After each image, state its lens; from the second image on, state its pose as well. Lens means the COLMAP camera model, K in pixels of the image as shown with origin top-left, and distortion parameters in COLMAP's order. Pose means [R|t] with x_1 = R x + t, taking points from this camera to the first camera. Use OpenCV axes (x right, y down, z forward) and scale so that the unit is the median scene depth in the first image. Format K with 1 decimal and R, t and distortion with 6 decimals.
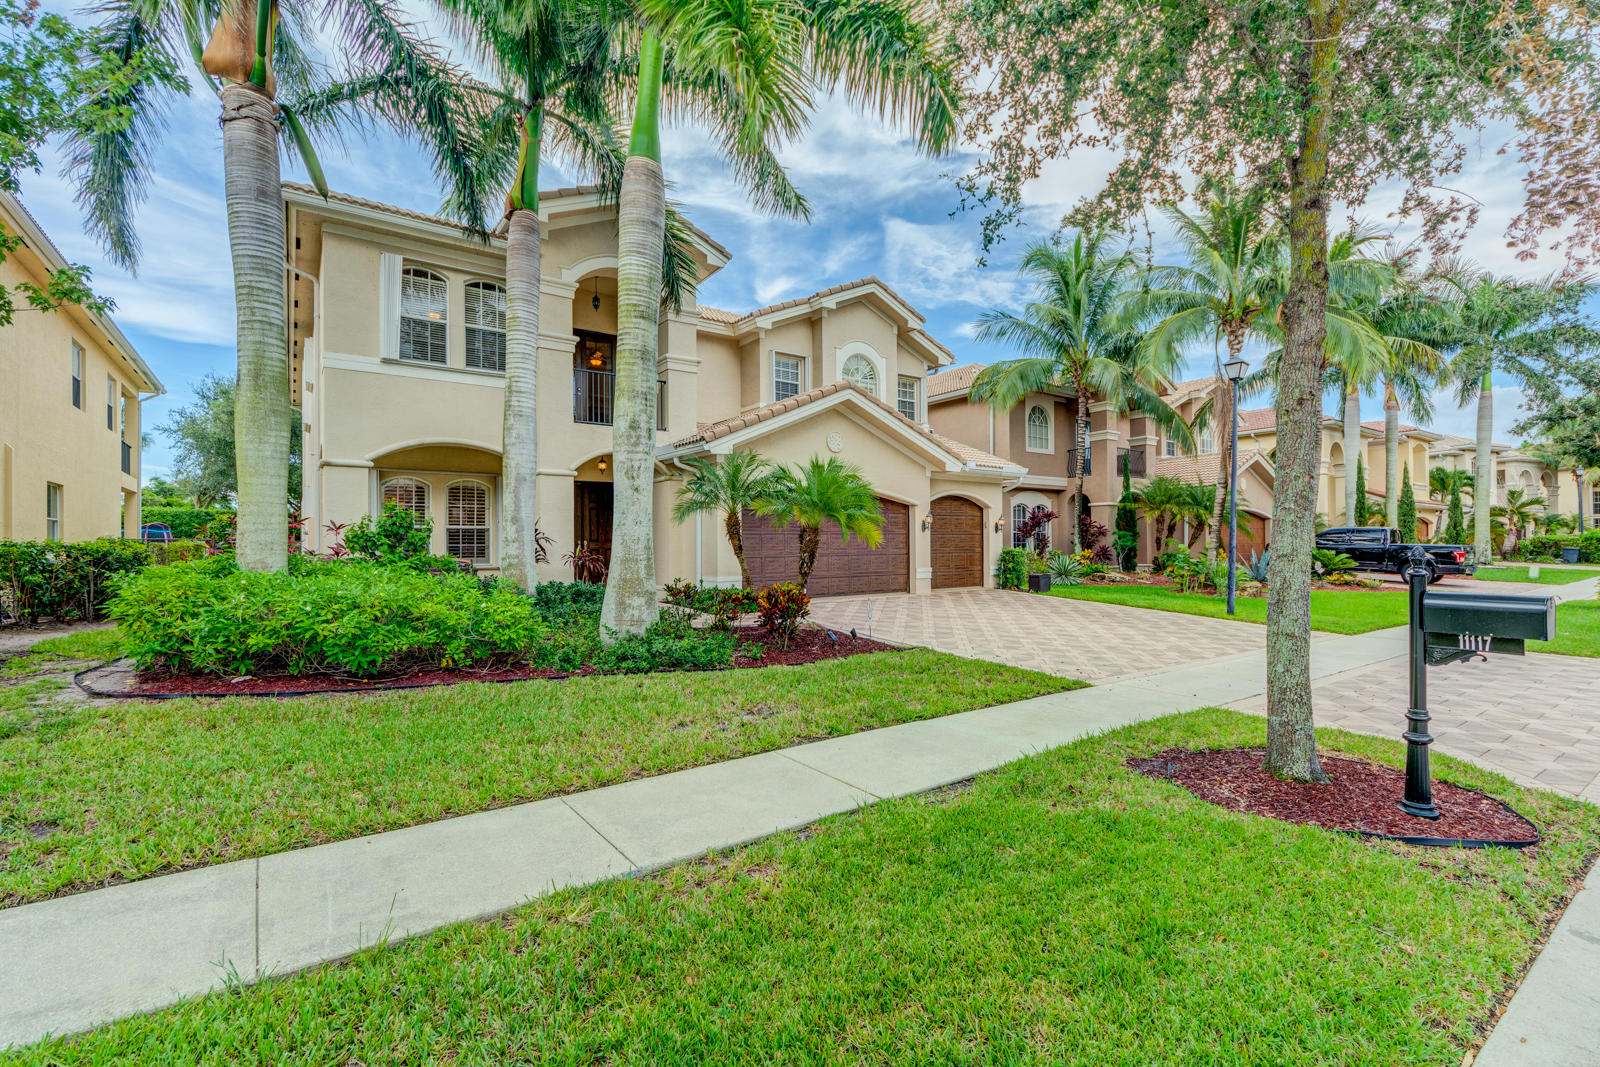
lens RADIAL K [[717.5, 0, 794.4], [0, 717.5, 536.4], [0, 0, 1]] dist [0.004190, 0.000152]
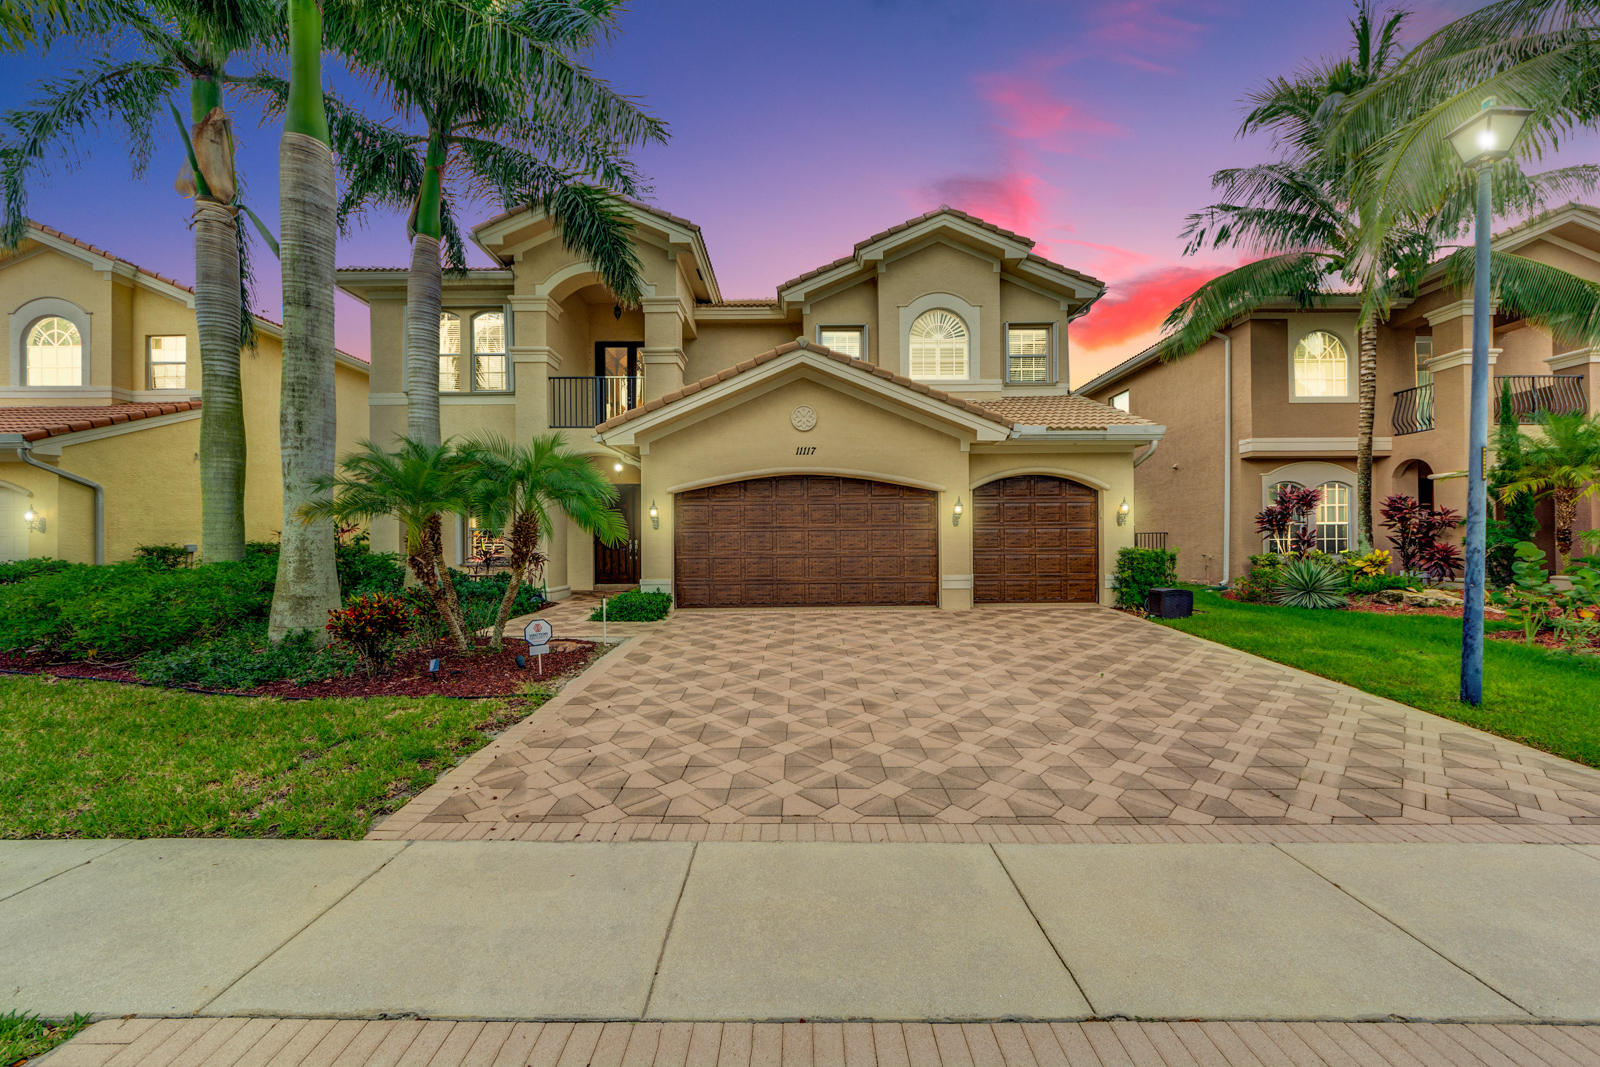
lens RADIAL K [[624.6, 0, 800.2], [0, 624.6, 531.1], [0, 0, 1]] dist [0.003354, 0.000045]
pose [[0.813109, -0.002988, -0.582103, 0.372051], [0.008012, 0.999950, 0.006058, -0.006216], [0.582056, -0.009590, 0.813092, 0.328462]]
